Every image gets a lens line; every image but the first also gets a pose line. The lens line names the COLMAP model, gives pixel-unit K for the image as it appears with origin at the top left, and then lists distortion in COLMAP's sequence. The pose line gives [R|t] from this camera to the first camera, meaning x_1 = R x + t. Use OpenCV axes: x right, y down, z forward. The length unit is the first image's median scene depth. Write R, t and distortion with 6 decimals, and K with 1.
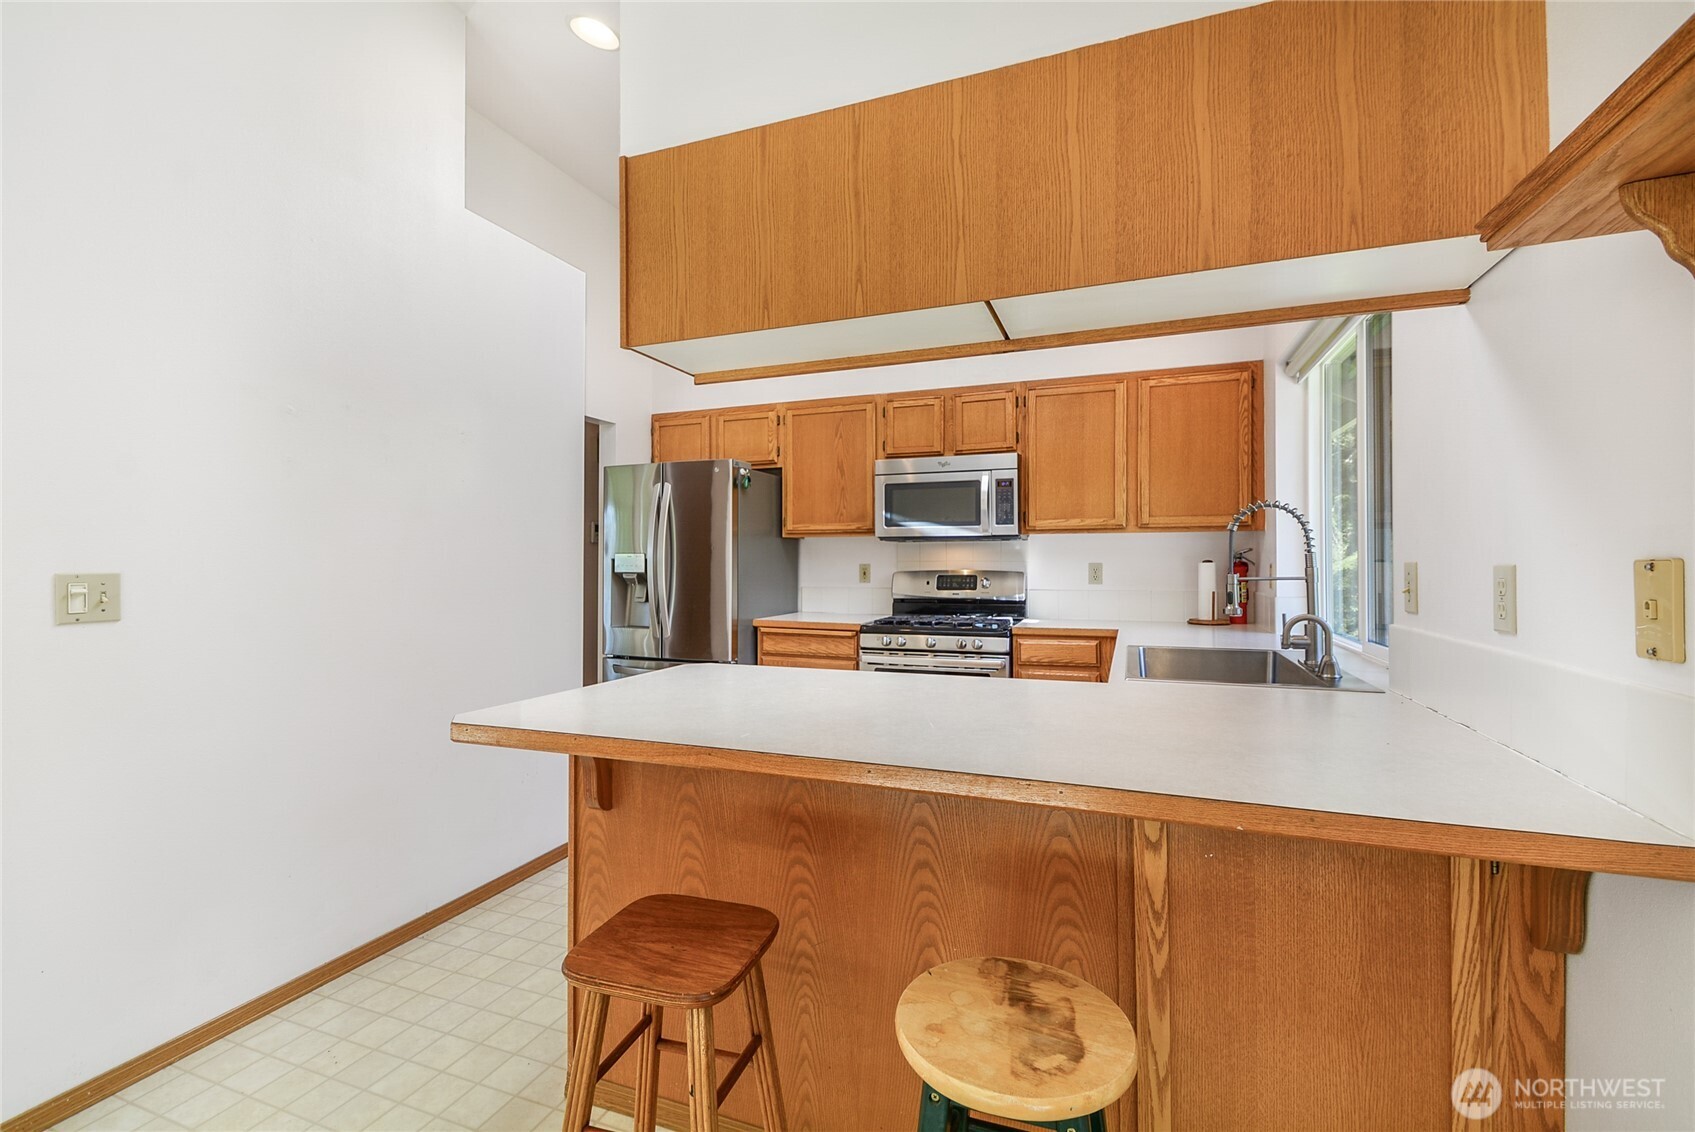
lens RADIAL K [[748.6, 0, 841.3], [0, 748.6, 560.3], [0, 0, 1]] dist [0.020031, -0.016336]
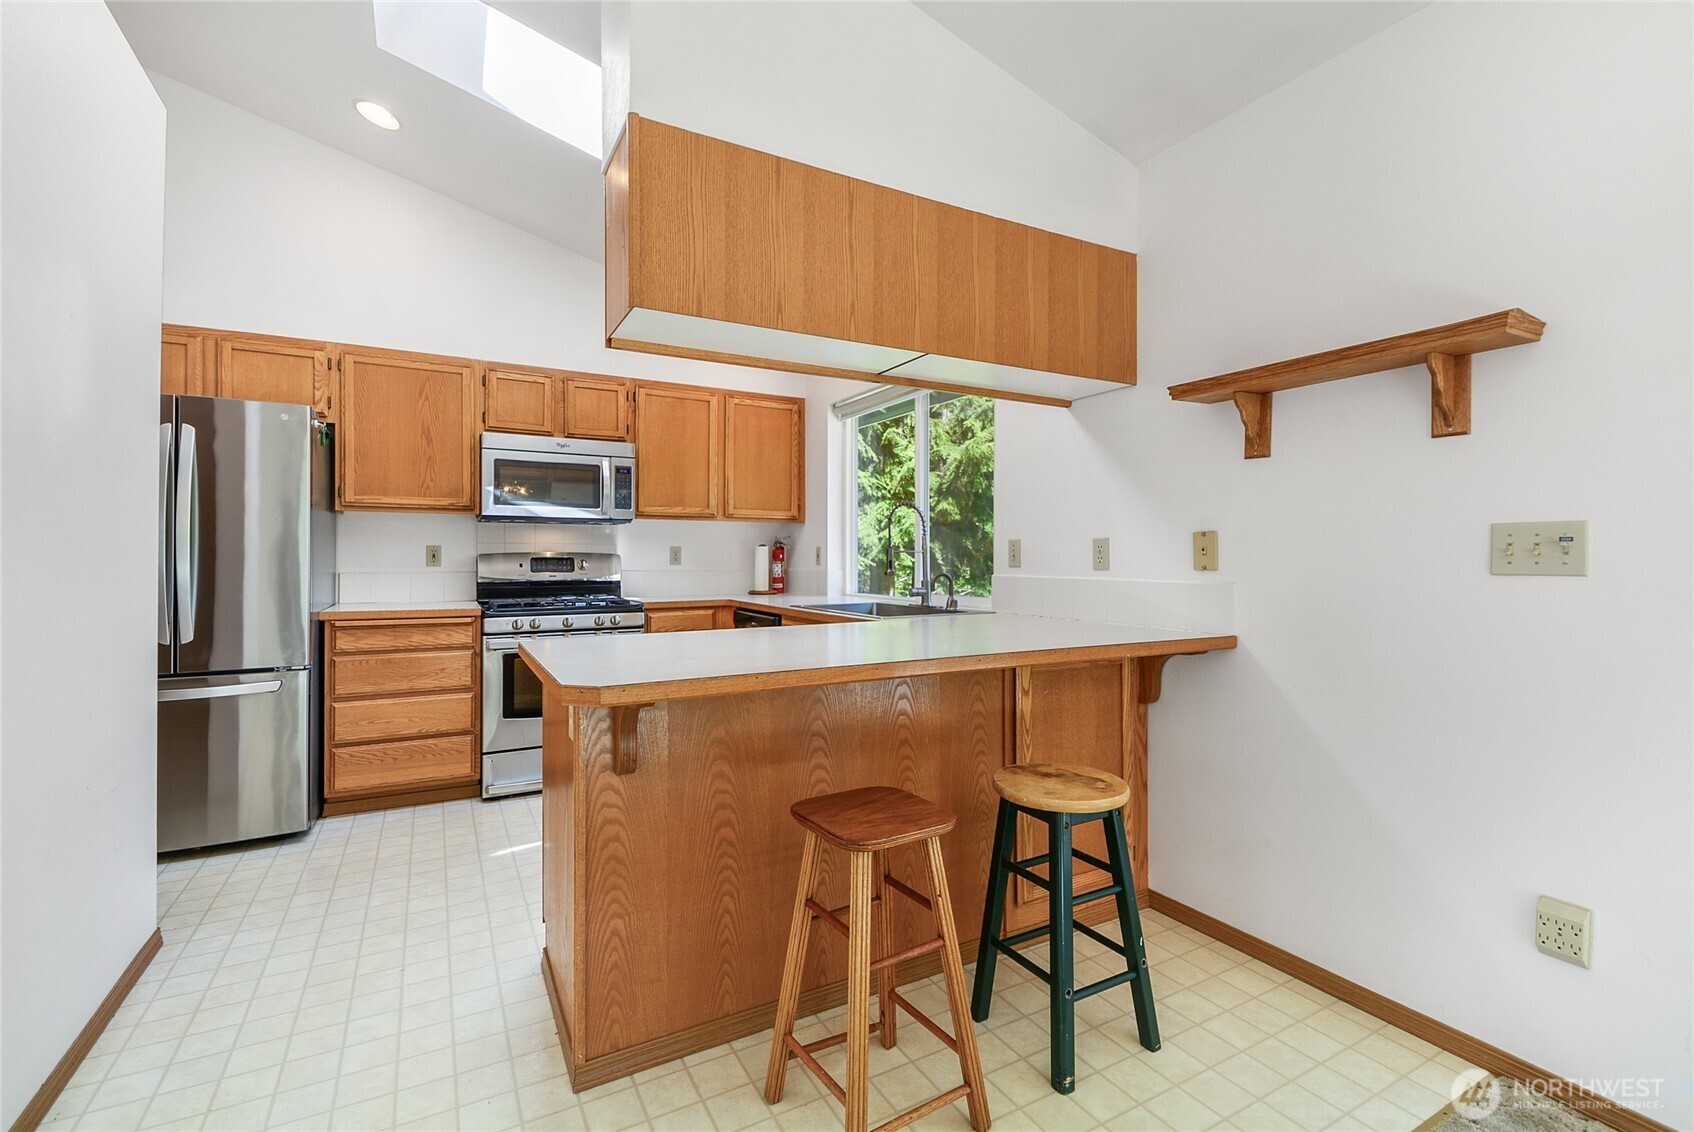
lens RADIAL K [[748.2, 0, 840.8], [0, 748.2, 560.3], [0, 0, 1]] dist [0.020031, -0.016336]
pose [[0.639075, 0.000419, 0.769144, -0.410534], [-0.003101, 0.999993, 0.002032, 0.023098], [-0.769138, -0.003684, 0.639072, 0.072959]]
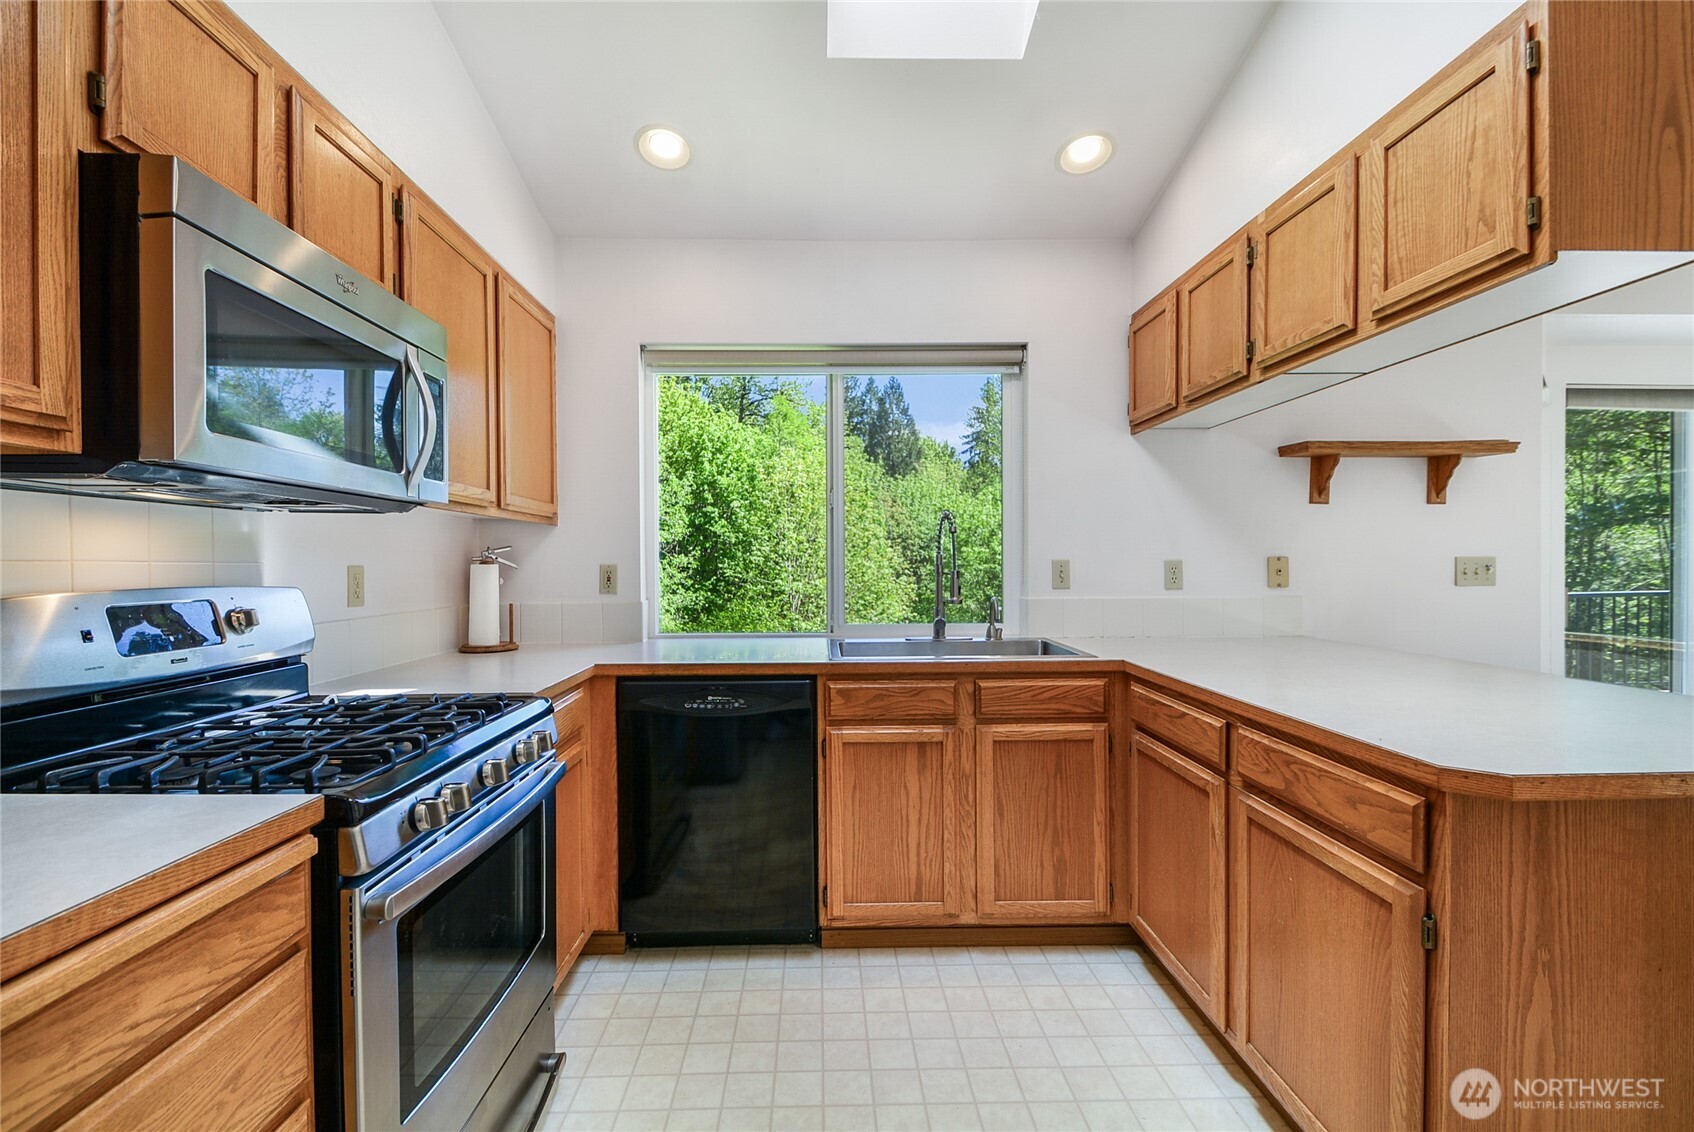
lens RADIAL K [[748.2, 0, 840.8], [0, 748.2, 560.3], [0, 0, 1]] dist [0.020031, -0.016336]
pose [[-0.379511, 0.003523, 0.925180, -0.291299], [0.004487, 0.999988, -0.001968, 0.002834], [-0.925176, 0.003405, -0.379522, 0.955437]]
